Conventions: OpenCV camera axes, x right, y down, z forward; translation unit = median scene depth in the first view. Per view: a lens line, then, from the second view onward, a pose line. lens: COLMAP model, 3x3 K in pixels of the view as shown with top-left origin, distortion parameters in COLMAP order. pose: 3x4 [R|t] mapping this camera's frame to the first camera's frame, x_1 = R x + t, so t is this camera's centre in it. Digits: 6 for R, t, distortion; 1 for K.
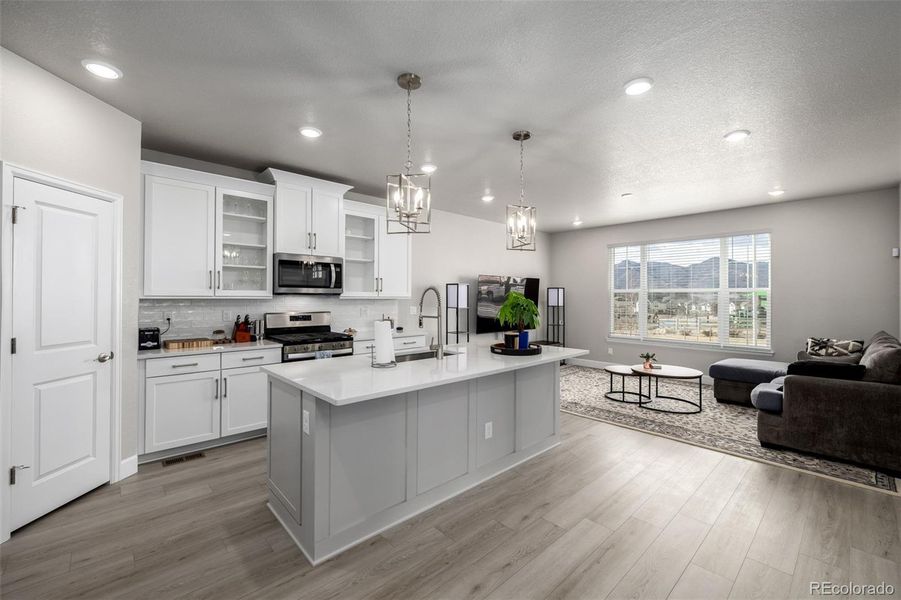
lens RADIAL K [[378.3, 0, 449.2], [0, 378.3, 295.1], [0, 0, 1]] dist [0.000379, -0.000273]
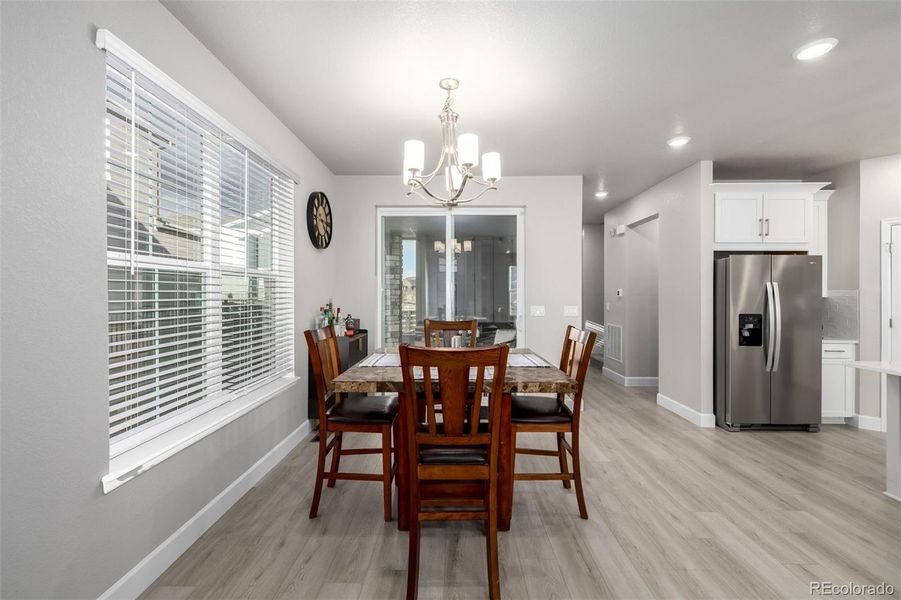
lens RADIAL K [[391.2, 0, 449.0], [0, 391.2, 296.8], [0, 0, 1]] dist [0.002718, 0.000233]
pose [[-0.683941, -0.005975, -0.729513, 0.779831], [-0.003149, 0.999981, -0.005238, 0.014586], [0.729530, -0.001285, -0.683947, 0.375876]]
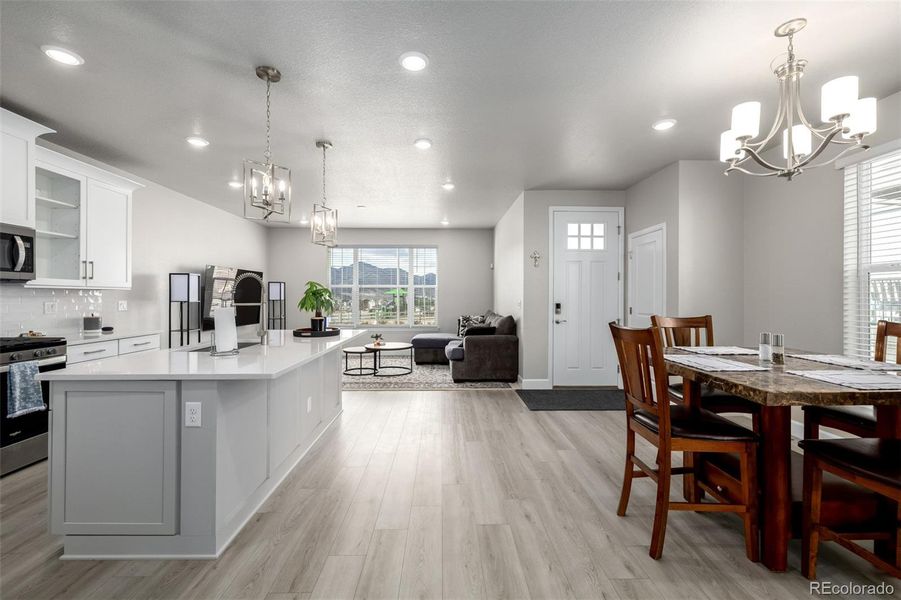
lens RADIAL K [[378.3, 0, 449.2], [0, 378.3, 295.1], [0, 0, 1]] dist [0.000379, -0.000273]
pose [[0.663261, -0.001324, 0.748387, -0.307312], [-0.001817, 0.999993, 0.003380, 0.020368], [-0.748386, -0.003601, 0.663254, -0.032996]]
